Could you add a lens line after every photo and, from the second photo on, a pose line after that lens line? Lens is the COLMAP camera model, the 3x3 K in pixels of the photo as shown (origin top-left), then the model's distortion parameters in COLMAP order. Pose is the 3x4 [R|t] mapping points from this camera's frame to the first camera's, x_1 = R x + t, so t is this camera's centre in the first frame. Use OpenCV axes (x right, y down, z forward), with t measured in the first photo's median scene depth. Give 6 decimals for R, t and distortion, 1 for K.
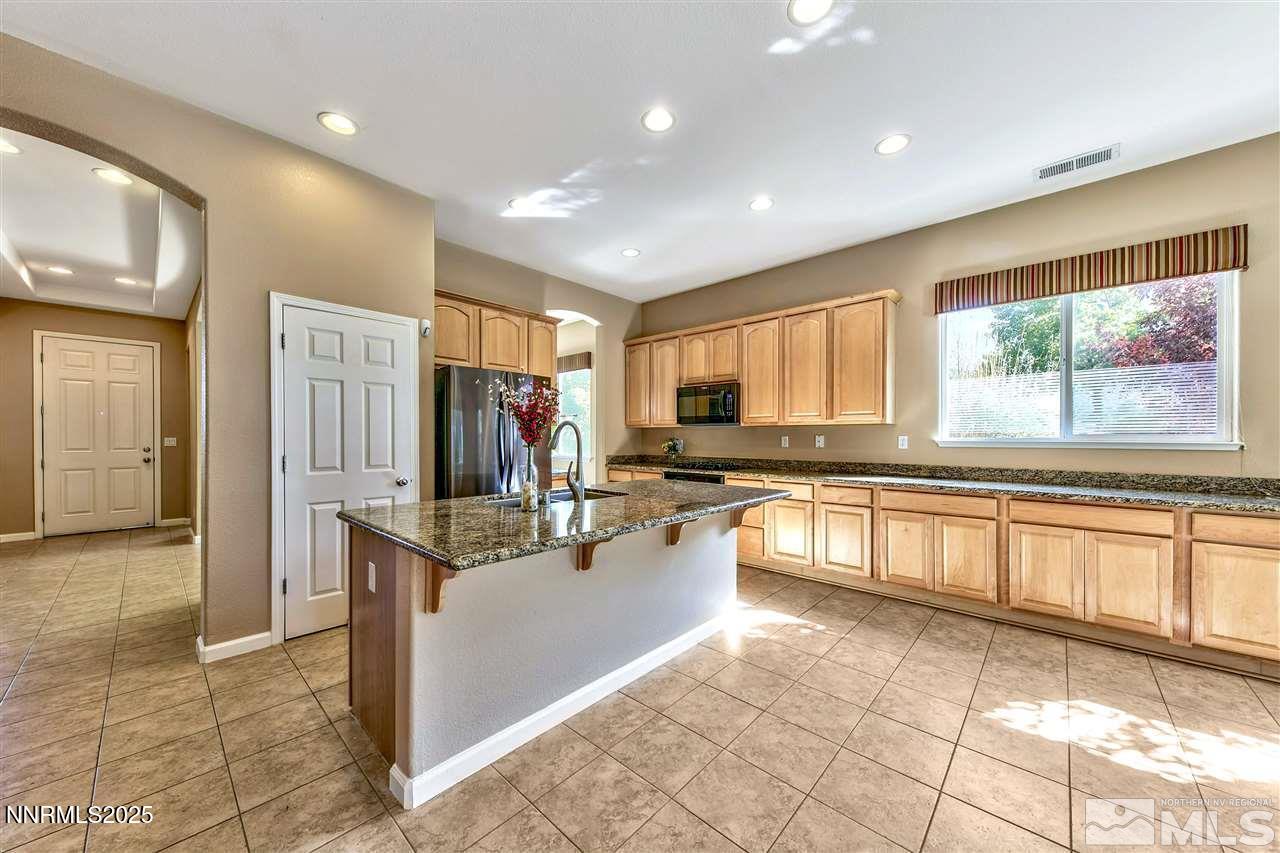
lens RADIAL K [[456.5, 0, 604.2], [0, 456.5, 436.6], [0, 0, 1]] dist [0.009406, -0.001303]
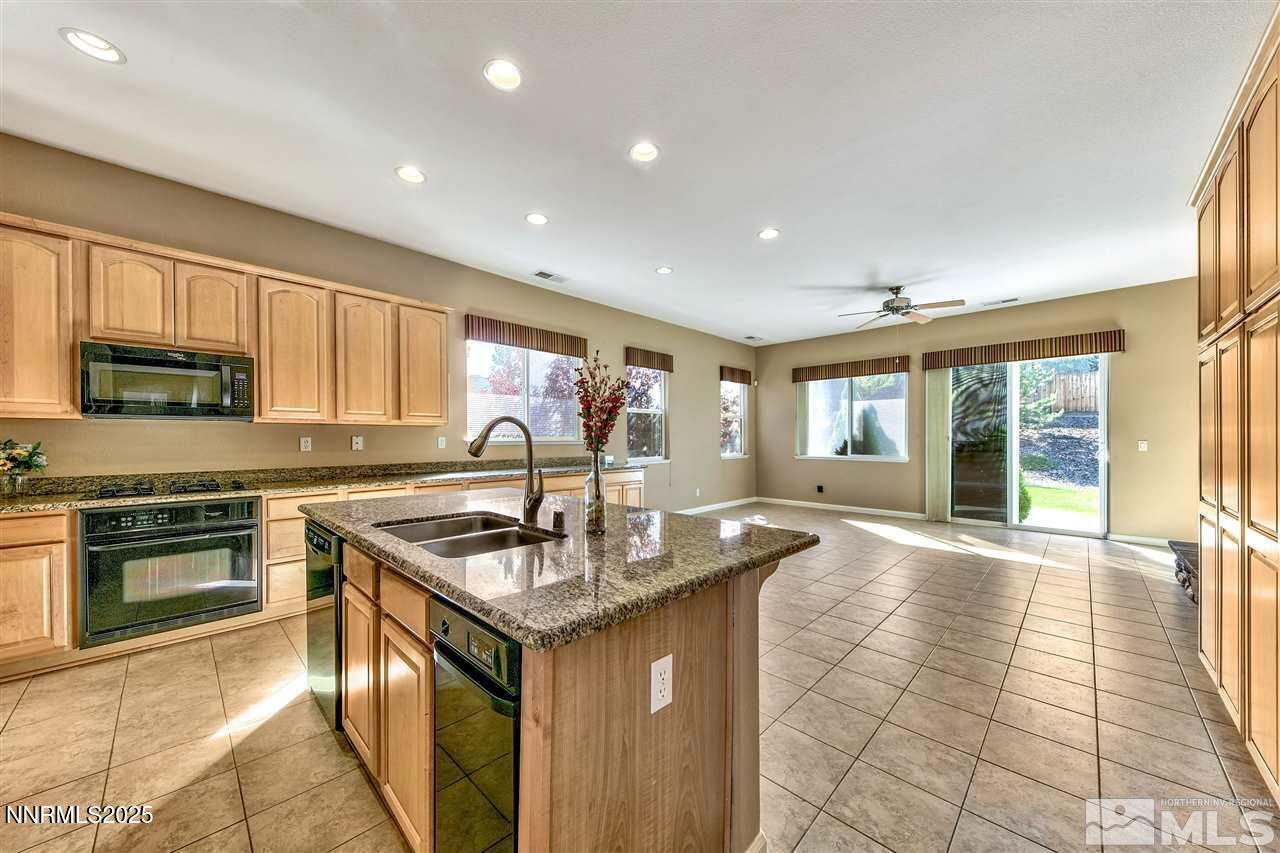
lens RADIAL K [[456.5, 0, 679.9], [0, 456.5, 436.2], [0, 0, 1]] dist [0.009406, -0.001303]
pose [[-0.062879, 0.003526, 0.998015, -0.704575], [0.001438, 0.999993, -0.003442, 0.001287], [-0.998020, 0.001219, -0.062883, 0.660784]]
